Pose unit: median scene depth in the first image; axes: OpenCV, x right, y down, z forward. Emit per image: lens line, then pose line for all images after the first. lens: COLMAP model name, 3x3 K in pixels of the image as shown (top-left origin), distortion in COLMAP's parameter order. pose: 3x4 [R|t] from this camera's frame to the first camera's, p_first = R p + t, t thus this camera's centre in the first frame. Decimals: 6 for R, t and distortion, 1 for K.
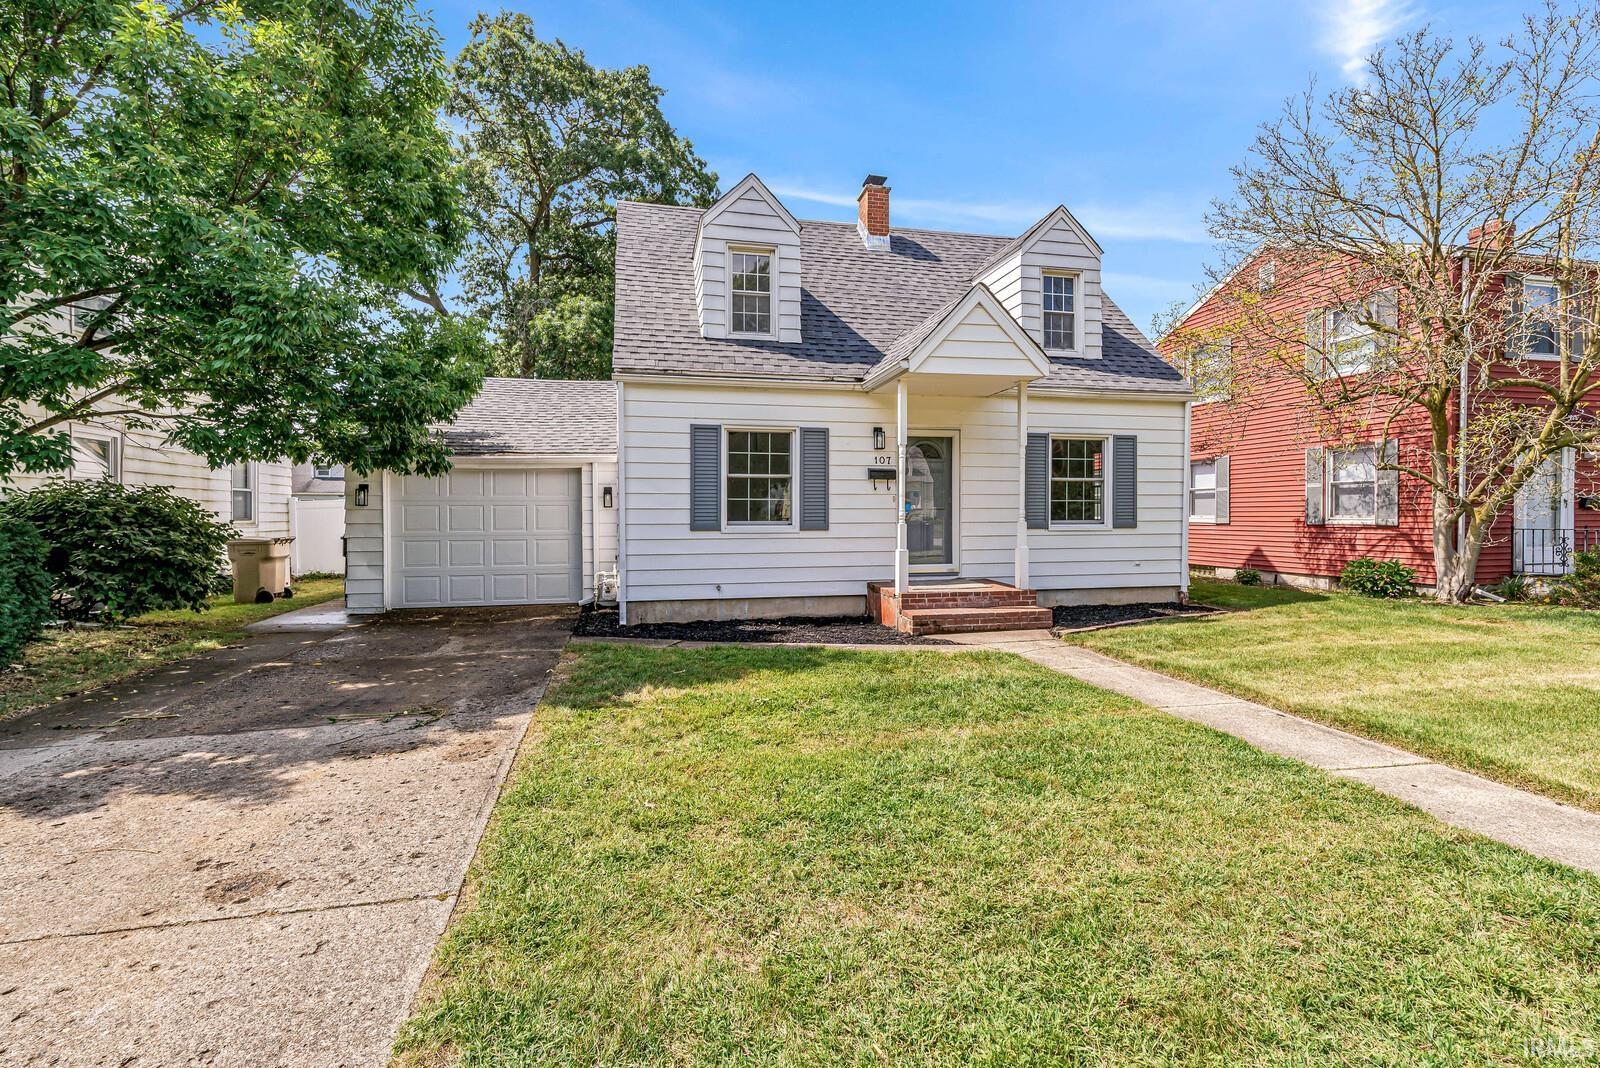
lens RADIAL K [[710.4, 0, 796.5], [0, 710.4, 524.1], [0, 0, 1]] dist [0.003755, 0.000006]
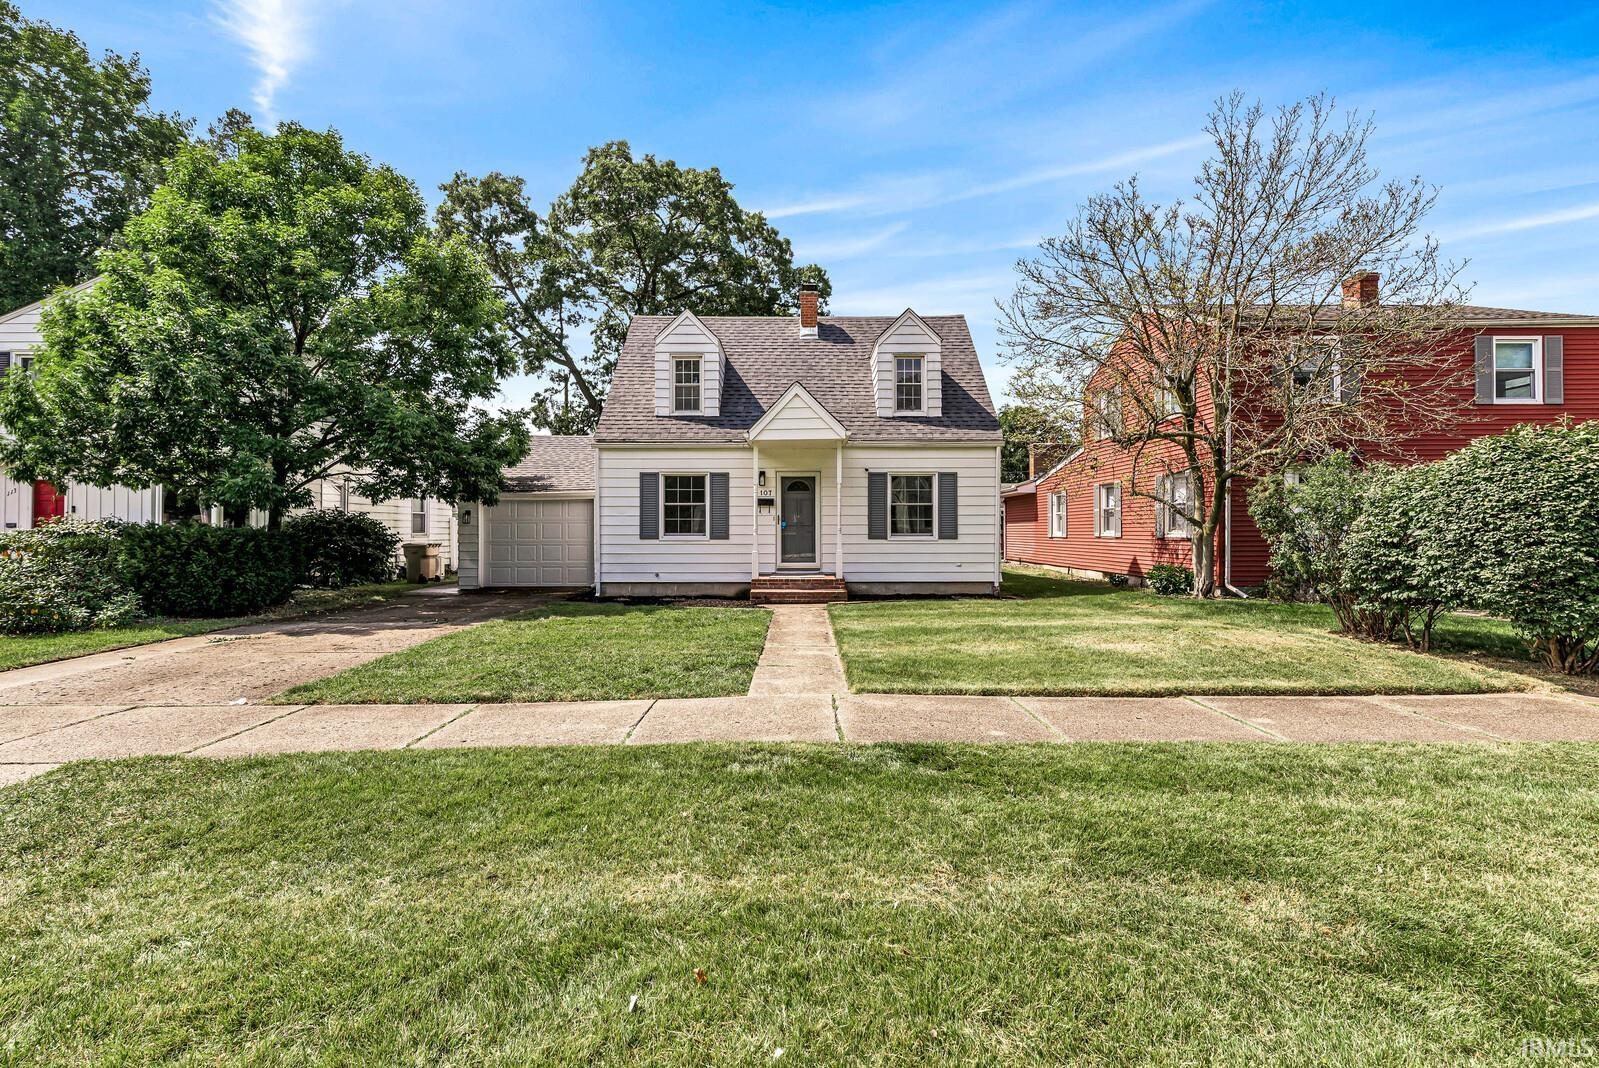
lens RADIAL K [[717.8, 0, 799.9], [0, 717.8, 533.9], [0, 0, 1]] dist [0.014274, 0.000242]
pose [[0.973894, 0.002534, -0.226990, 0.537118], [-0.004224, 0.999967, -0.006958, 0.007195], [0.226965, 0.007735, 0.973872, -0.465402]]
